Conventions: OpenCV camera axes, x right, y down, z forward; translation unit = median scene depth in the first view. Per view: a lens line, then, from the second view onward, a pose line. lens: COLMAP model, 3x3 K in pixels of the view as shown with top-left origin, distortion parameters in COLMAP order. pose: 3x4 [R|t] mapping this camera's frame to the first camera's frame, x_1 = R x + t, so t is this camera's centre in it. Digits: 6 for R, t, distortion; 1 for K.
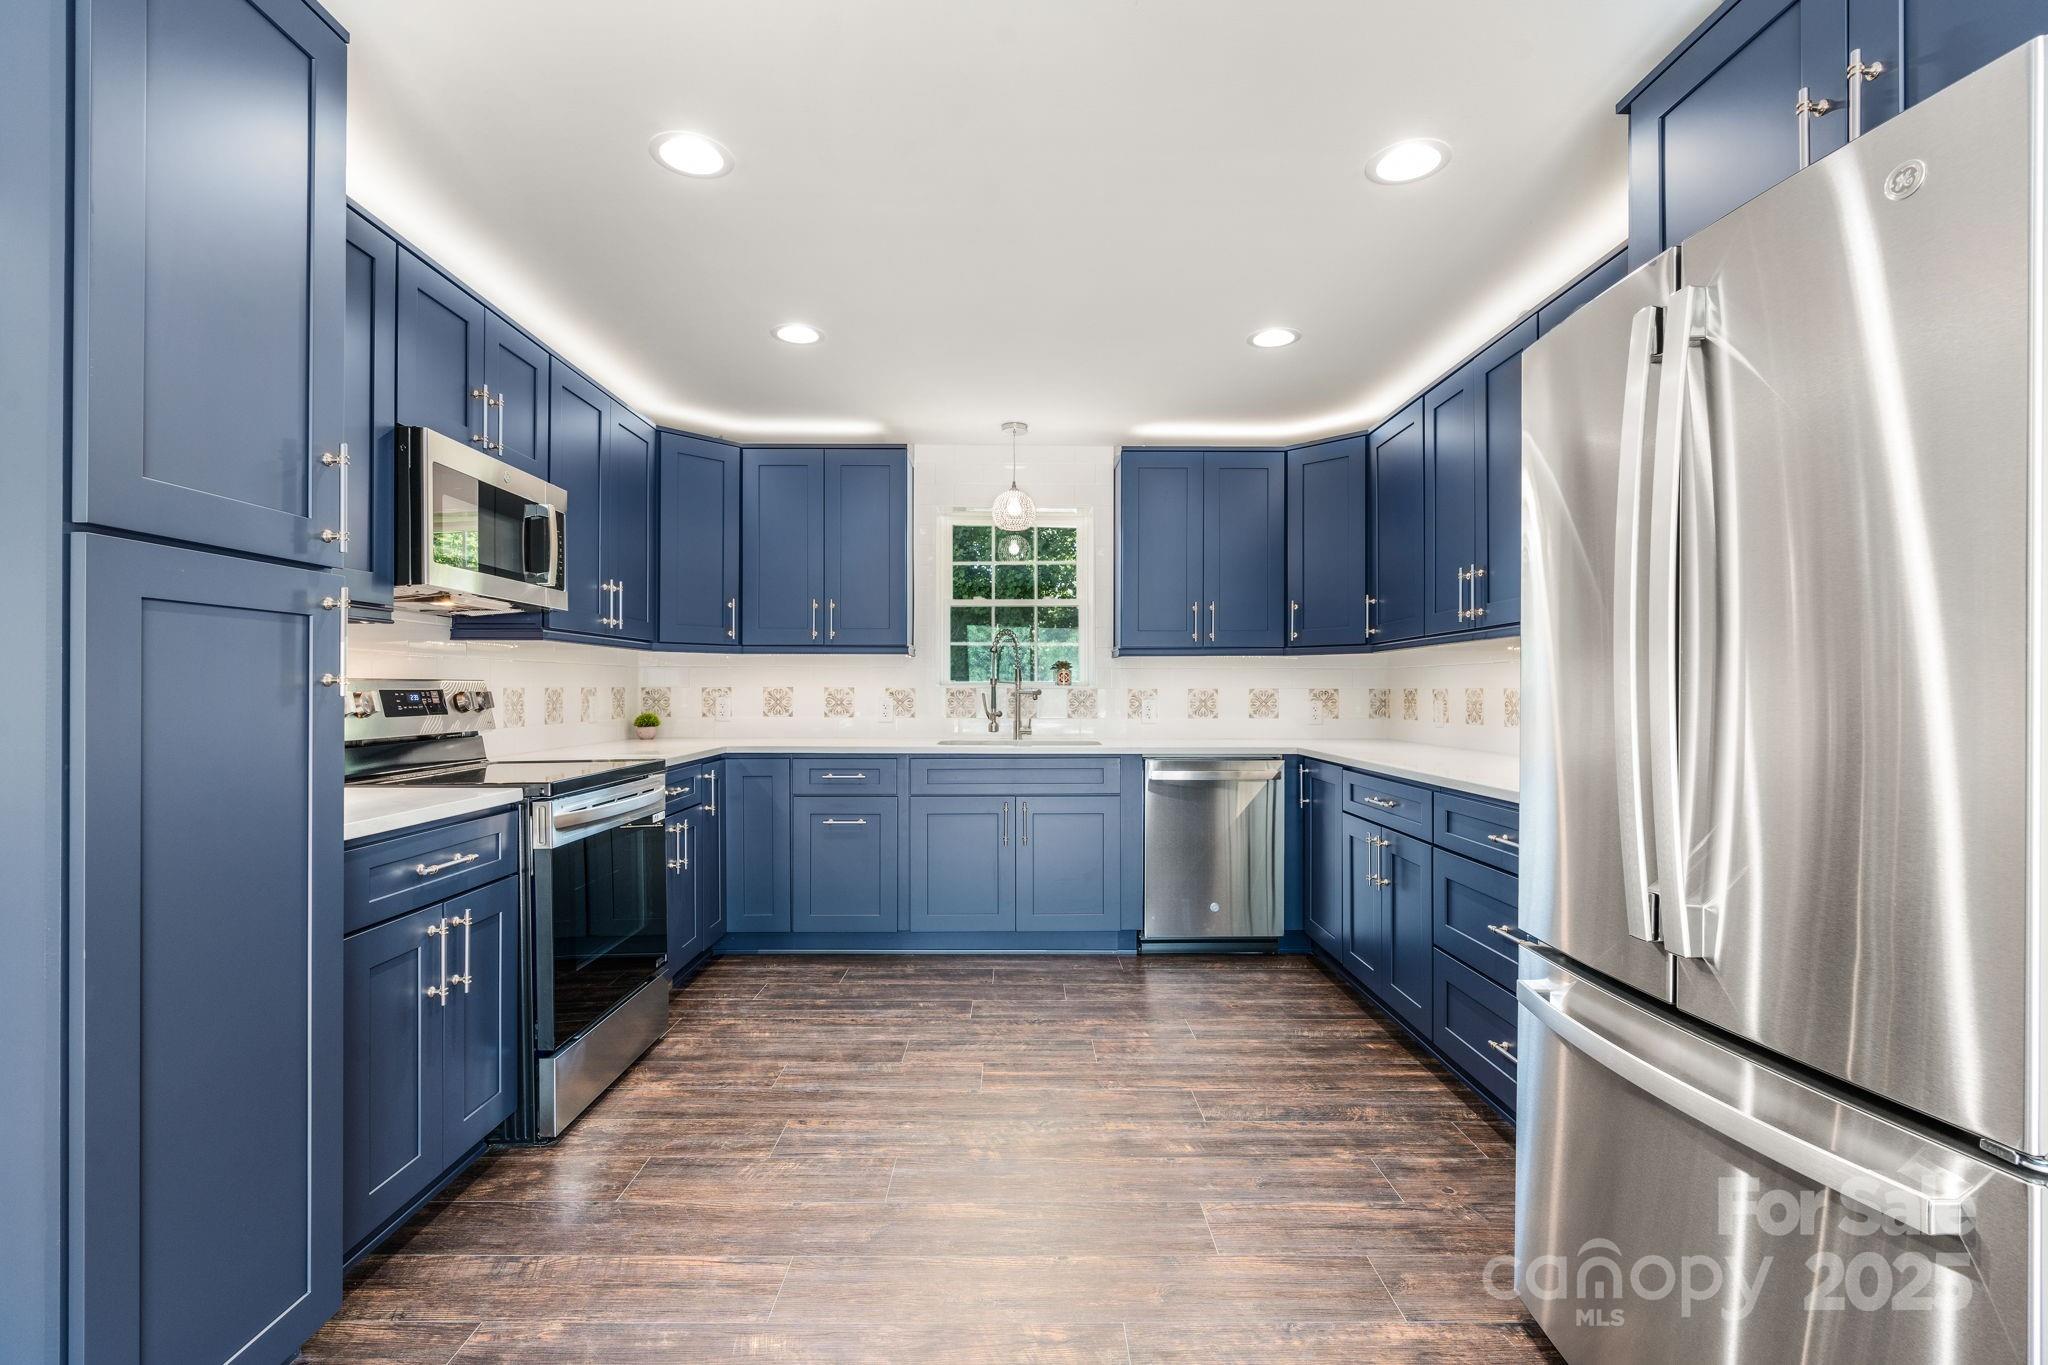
lens RADIAL K [[912.2, 0, 1032.0], [0, 912.2, 690.9], [0, 0, 1]] dist [-0.016312, 0.000789]
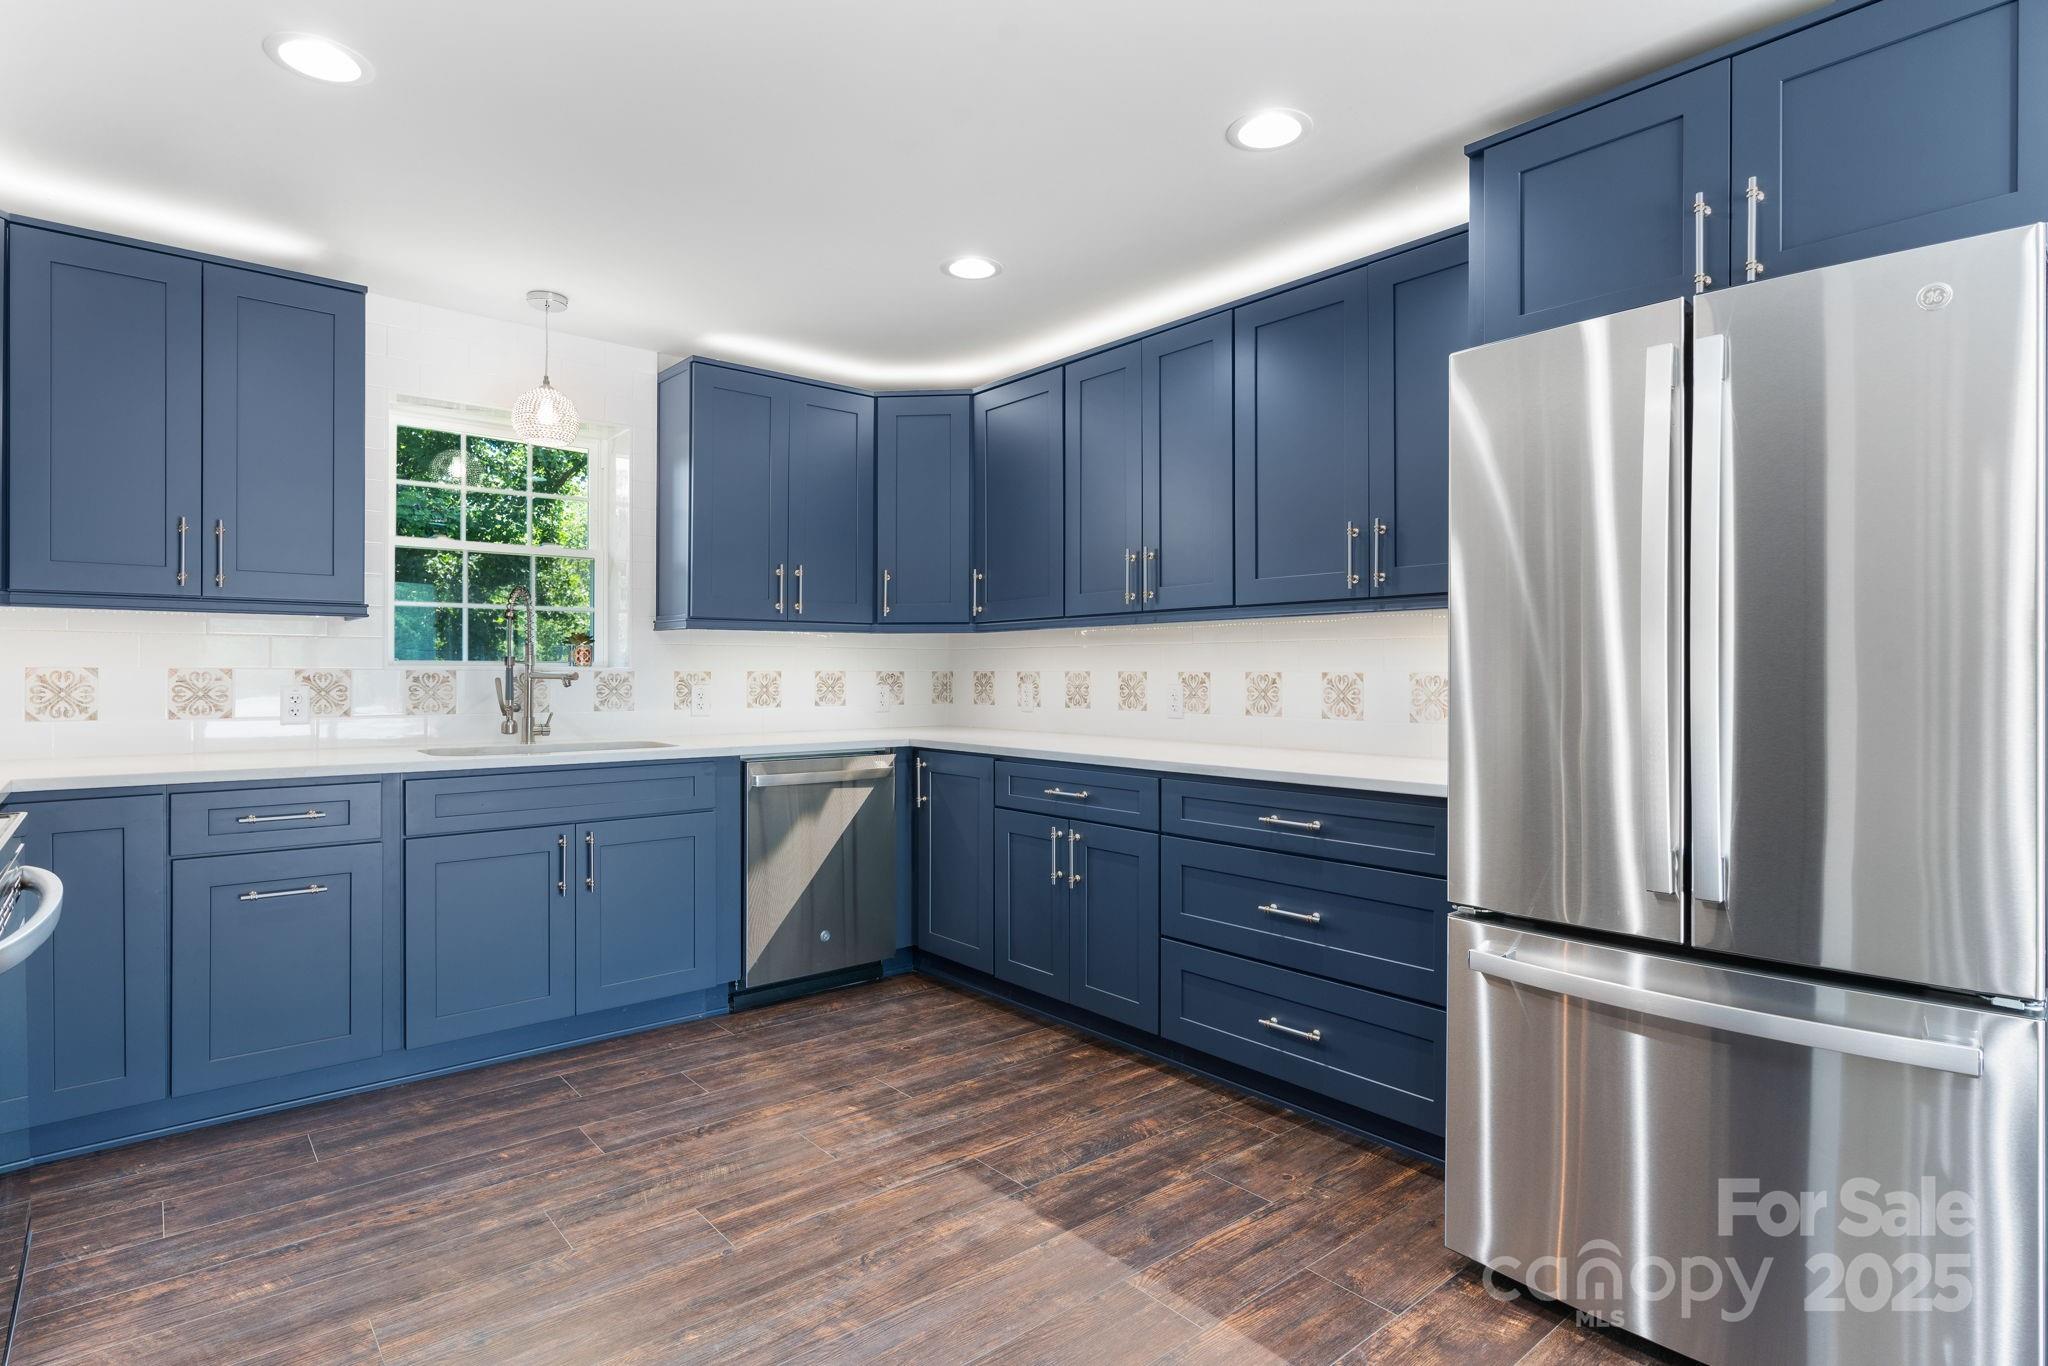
lens RADIAL K [[1031.2, 0, 1029.1], [0, 1031.2, 672.9], [0, 0, 1]] dist [-0.013259, 0.003298]
pose [[0.772117, -0.000495, 0.635480, -0.271020], [0.000177, 1.000000, 0.000564, -0.001647], [-0.635481, -0.000323, 0.772117, 0.175159]]
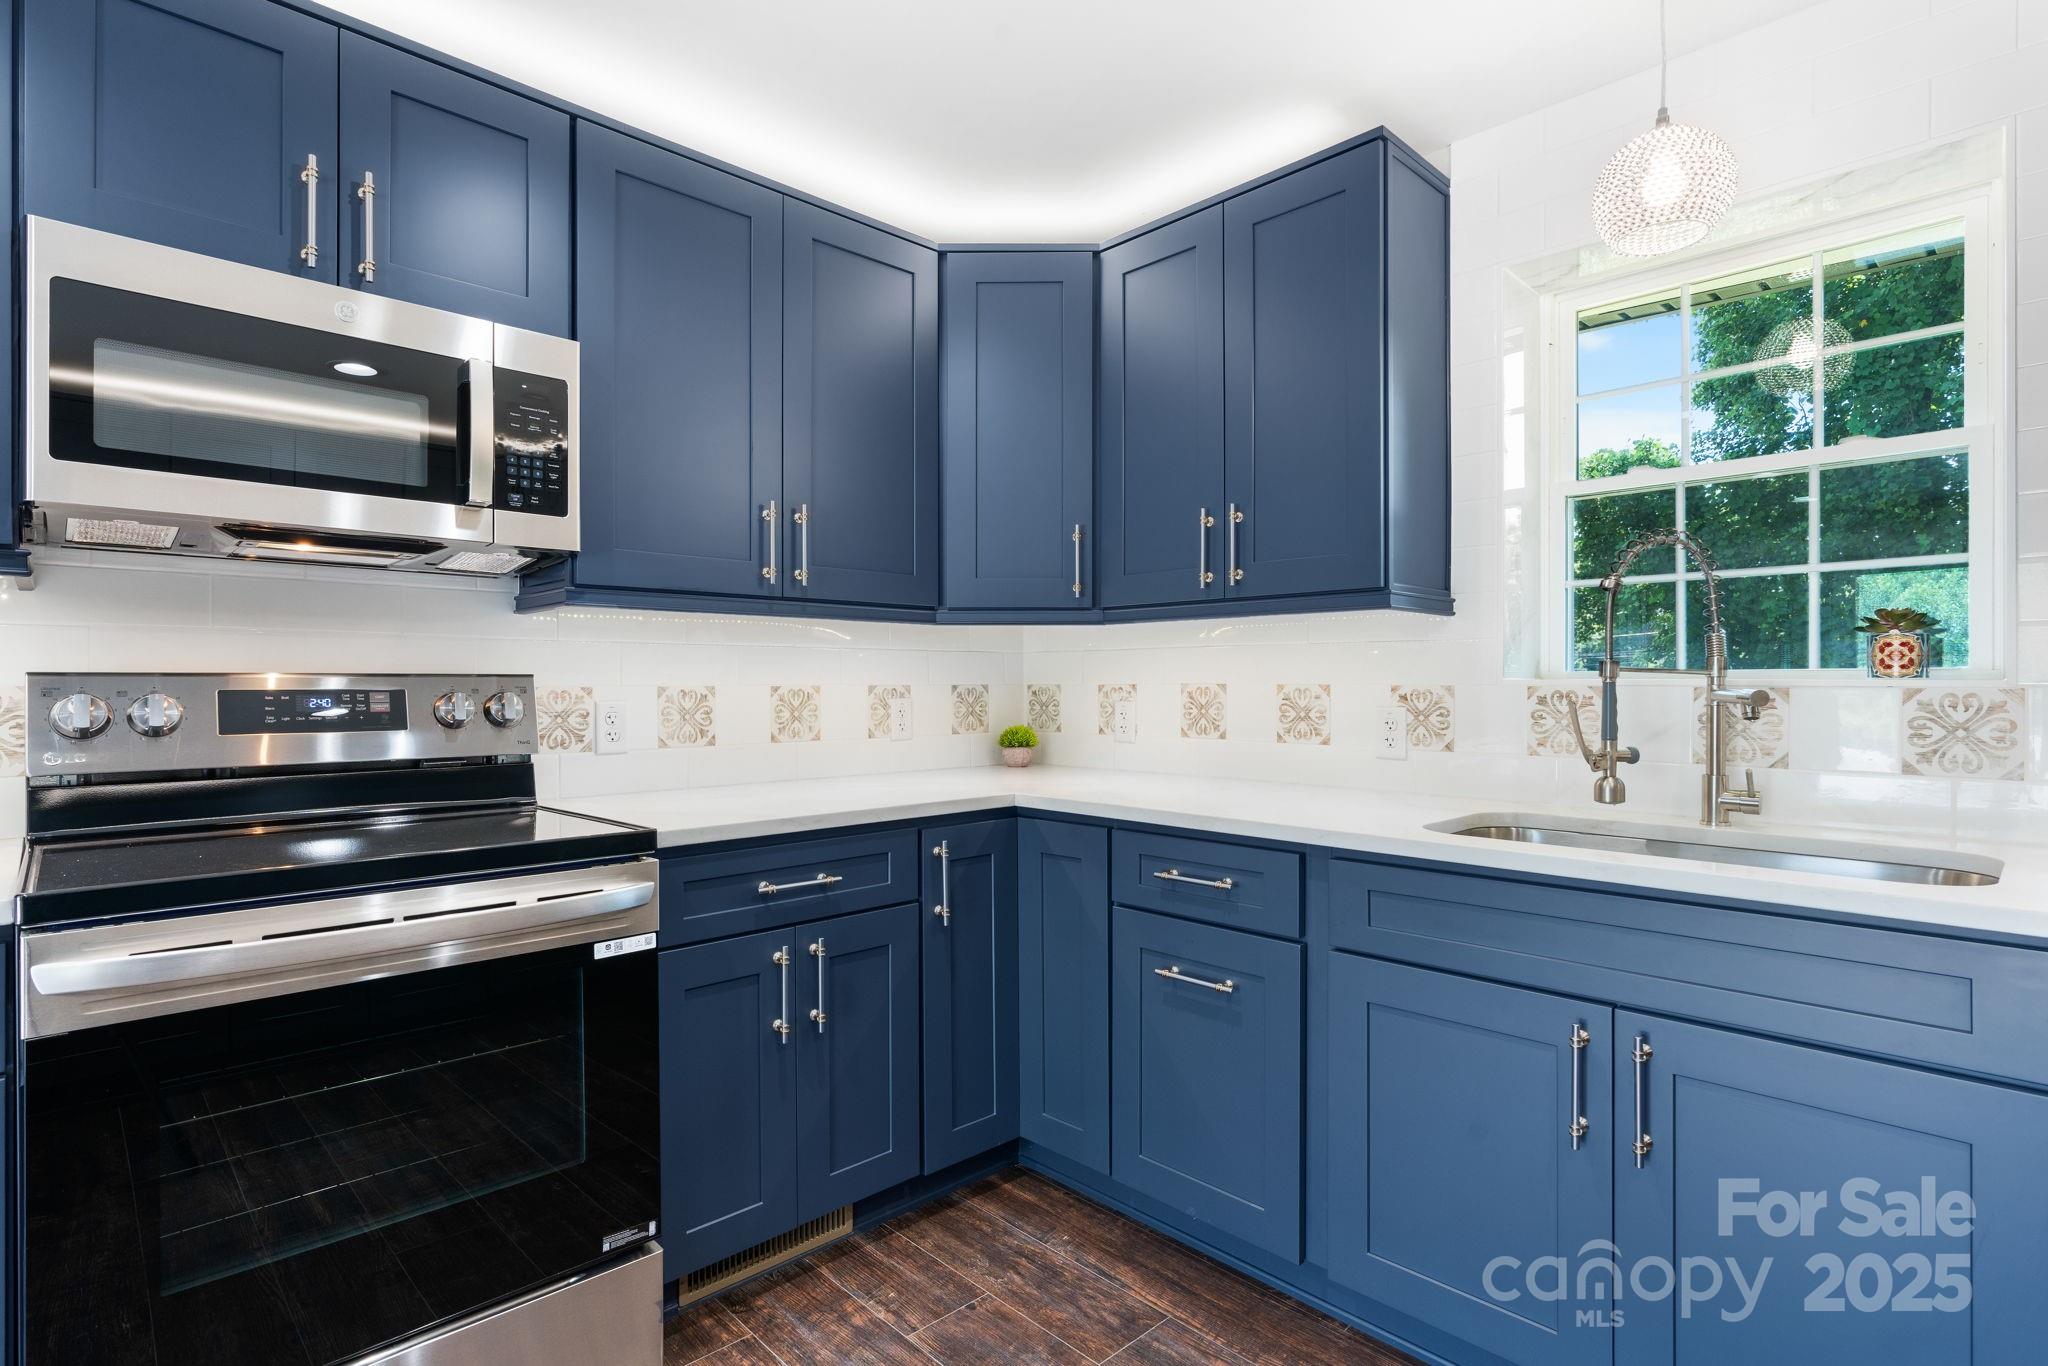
lens RADIAL K [[1031.2, 0, 1013.3], [0, 1031.2, 676.0], [0, 0, 1]] dist [-0.013259, 0.003298]
pose [[0.676235, -0.005998, -0.736661, 0.121775], [-0.000901, 0.999959, -0.008969, -0.004019], [0.736685, 0.006729, 0.676202, 0.617726]]
